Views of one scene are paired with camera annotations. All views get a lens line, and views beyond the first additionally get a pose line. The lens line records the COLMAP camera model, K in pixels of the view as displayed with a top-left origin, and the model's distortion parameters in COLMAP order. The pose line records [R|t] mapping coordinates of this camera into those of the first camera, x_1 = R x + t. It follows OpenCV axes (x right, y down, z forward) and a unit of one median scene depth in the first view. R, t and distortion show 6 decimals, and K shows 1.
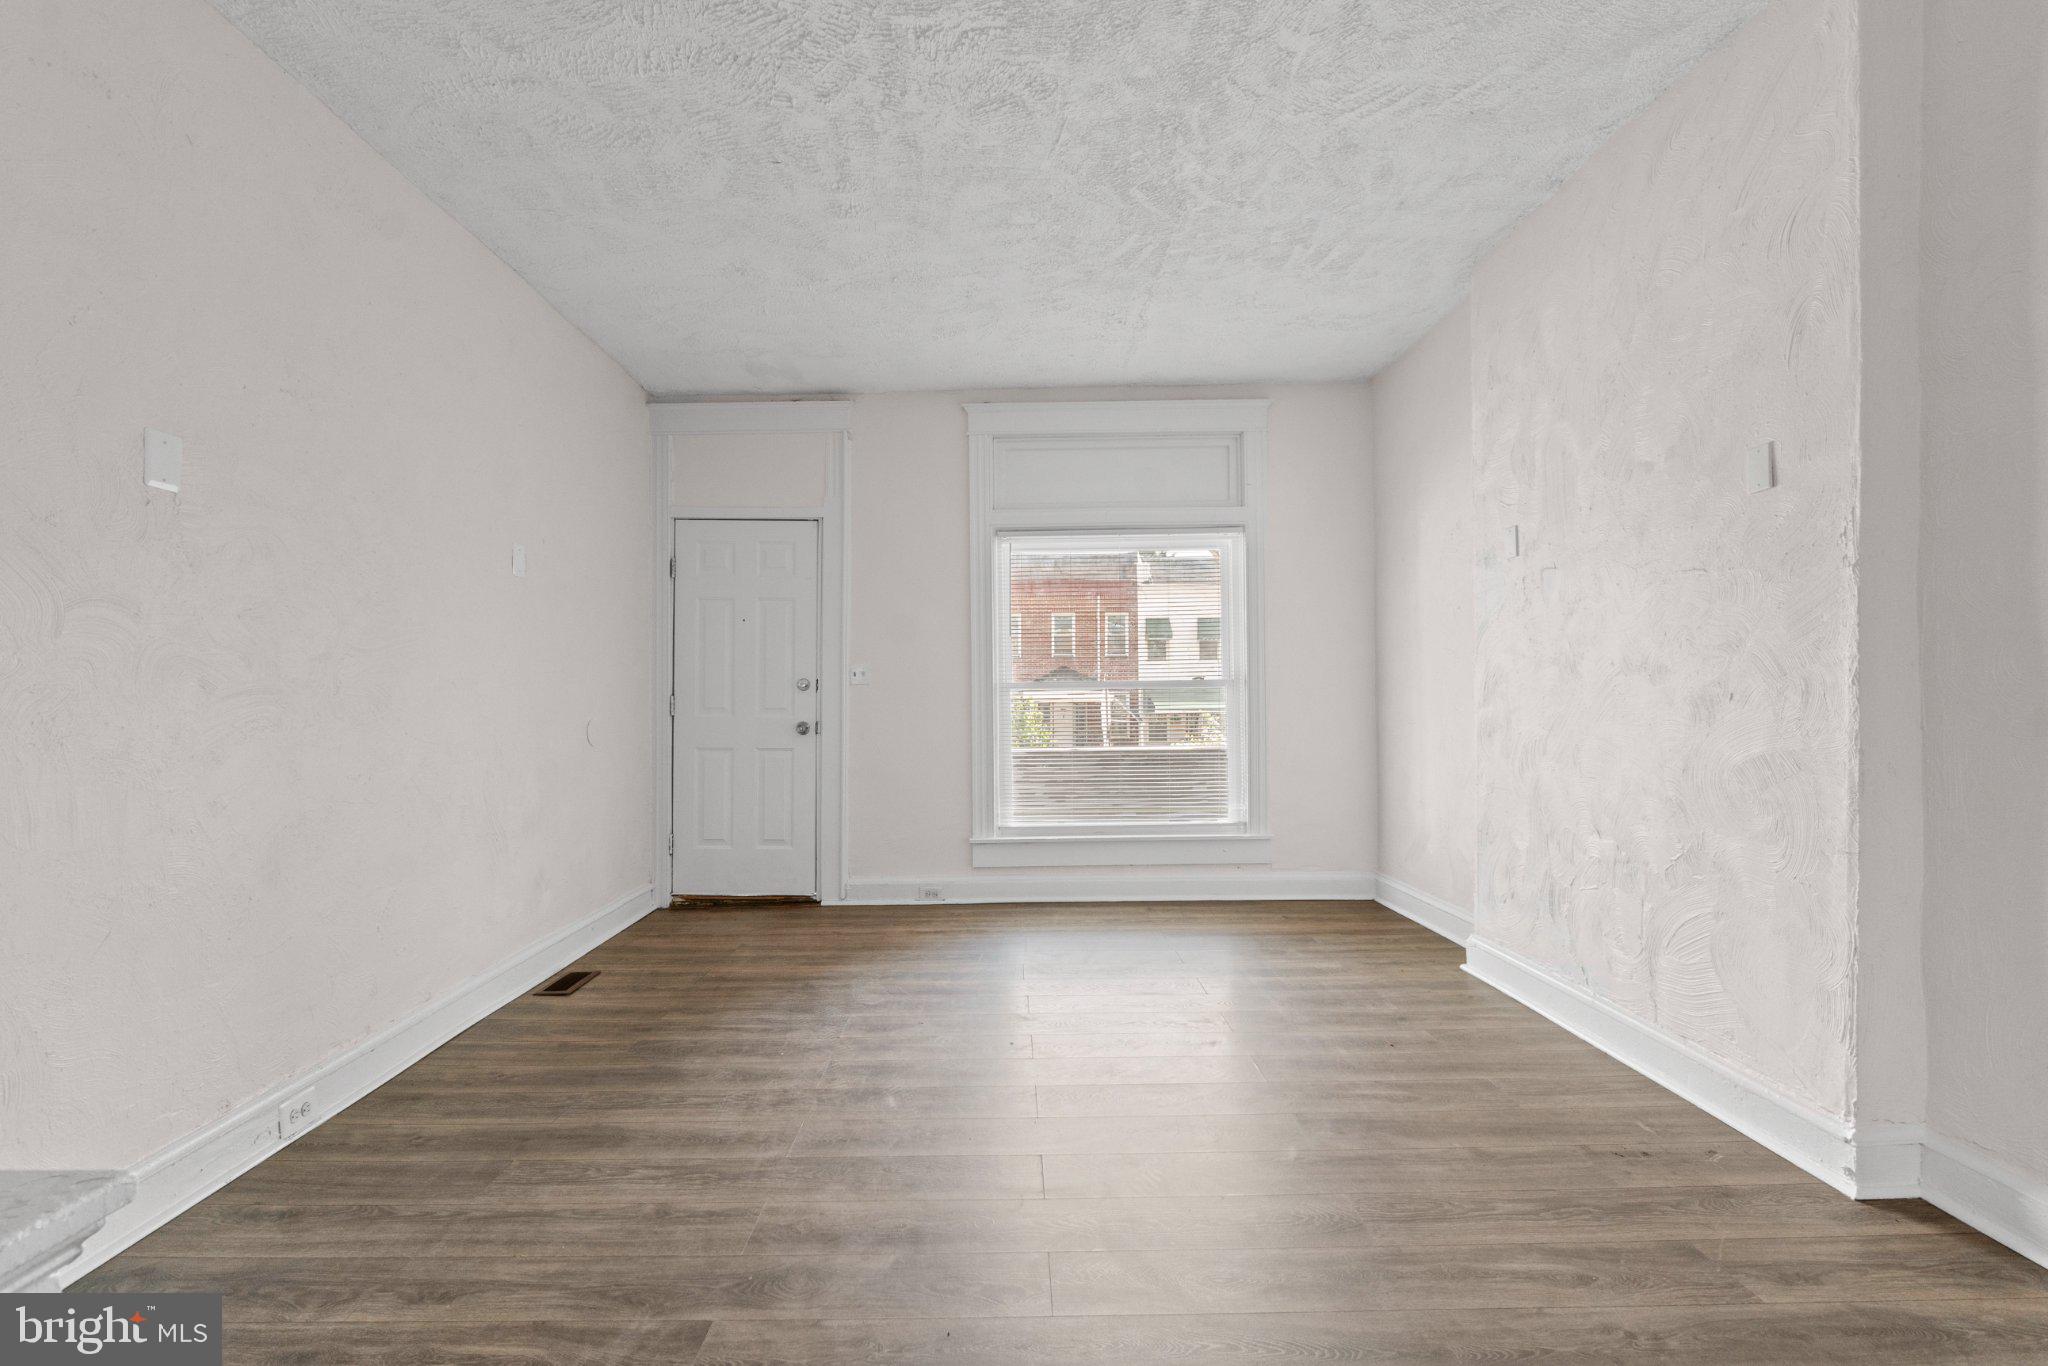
lens RADIAL K [[886.3, 0, 1005.3], [0, 886.3, 685.6], [0, 0, 1]] dist [-0.003102, 0.000830]
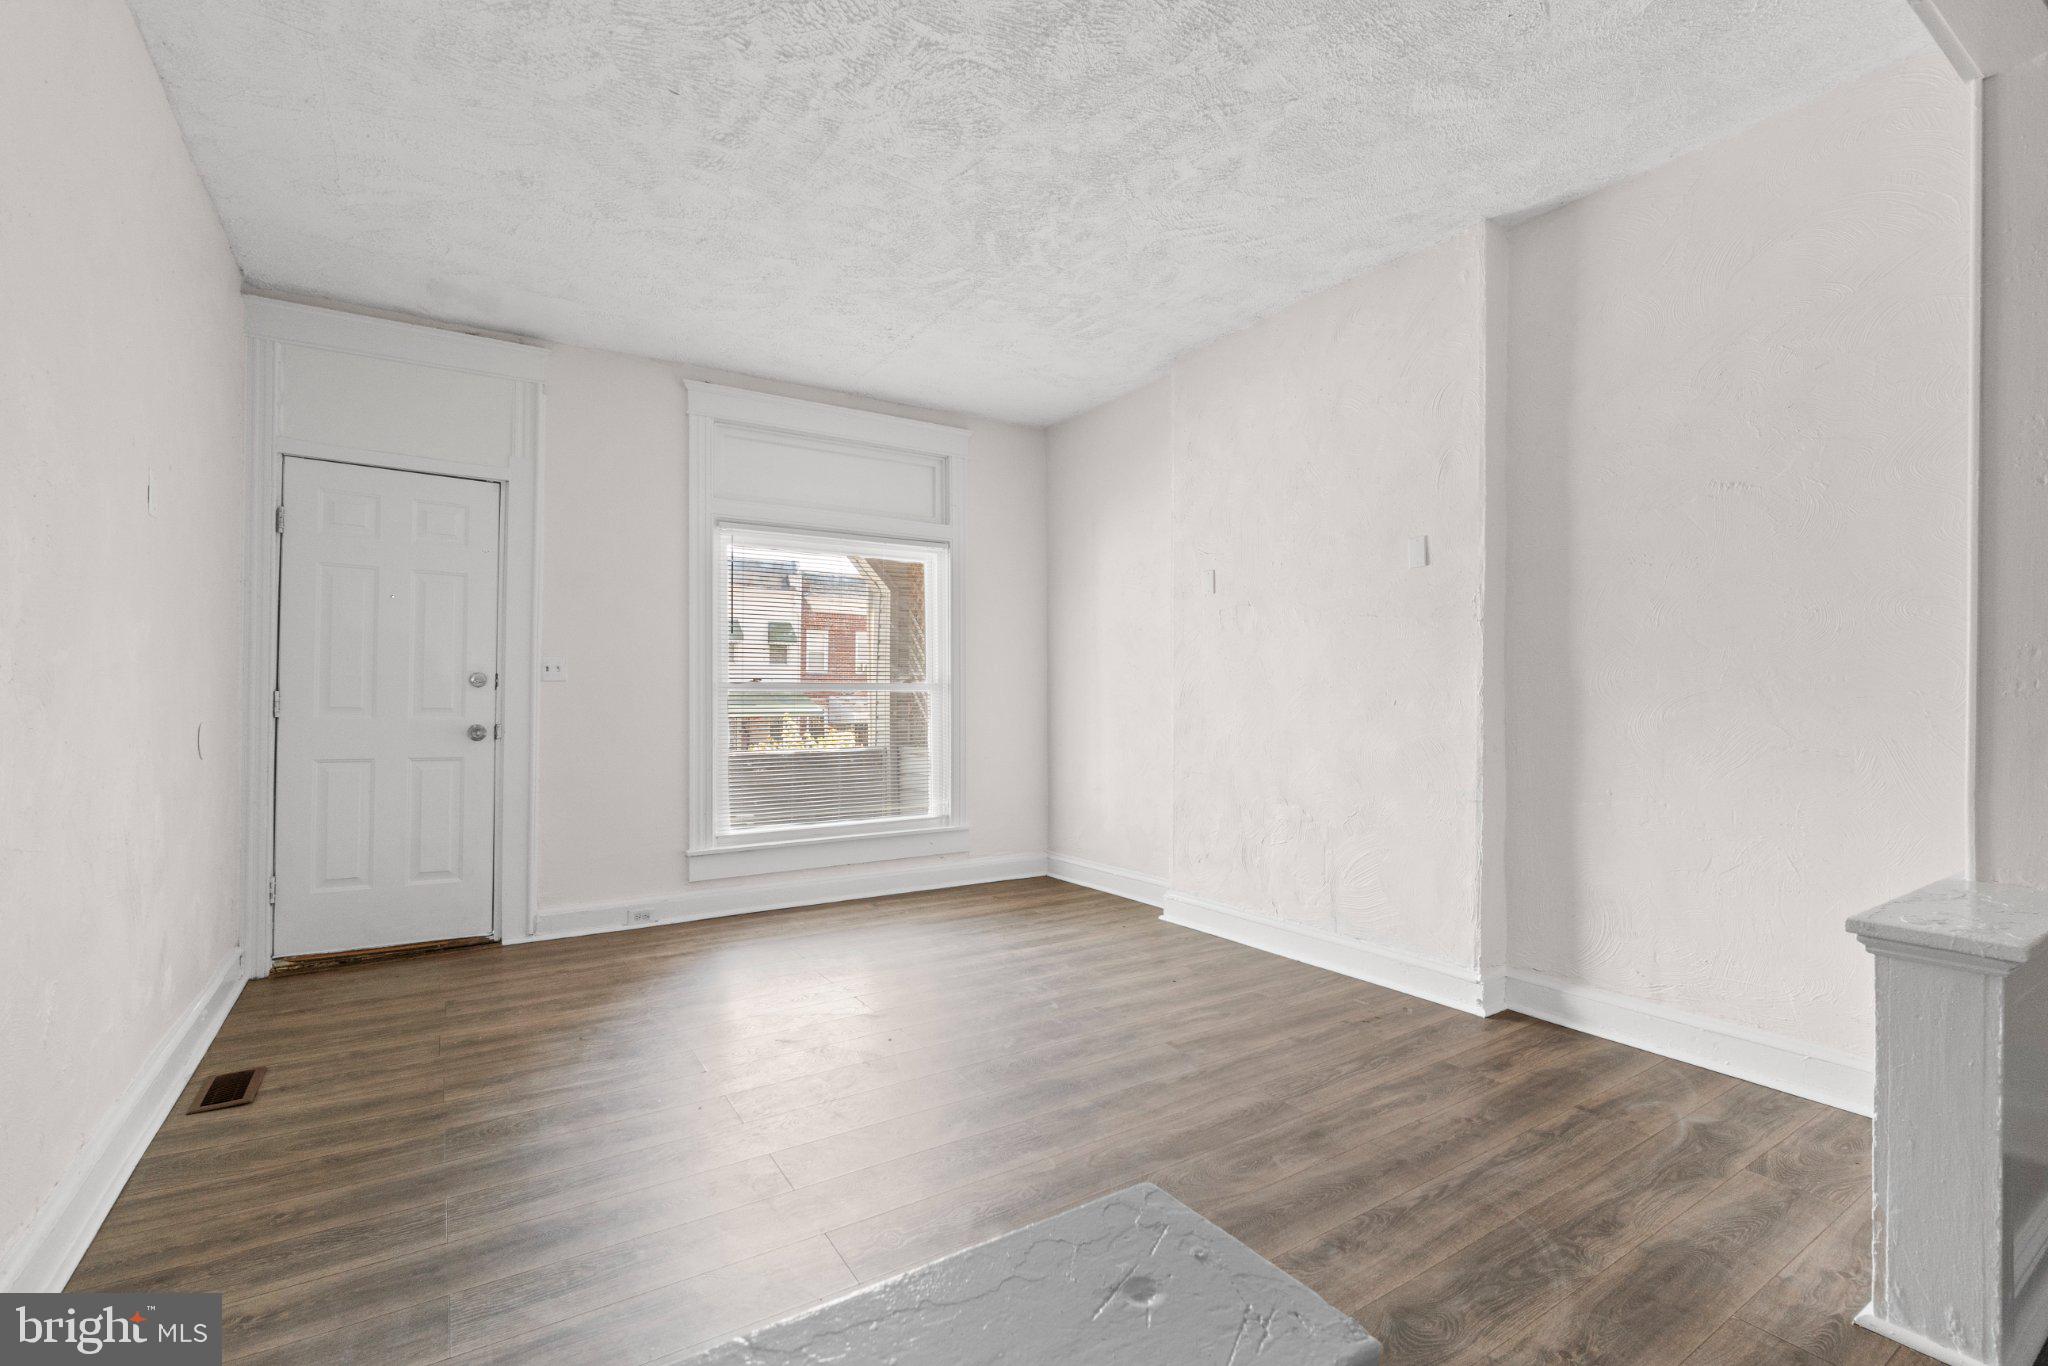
lens RADIAL K [[891.5, 0, 998.6], [0, 891.5, 682.2], [0, 0, 1]] dist [-0.005424, 0.000391]
pose [[0.845618, 0.020262, 0.533404, -0.319226], [-0.015921, 0.999792, -0.012738, 0.004653], [-0.533552, 0.002279, 0.845764, 0.052668]]
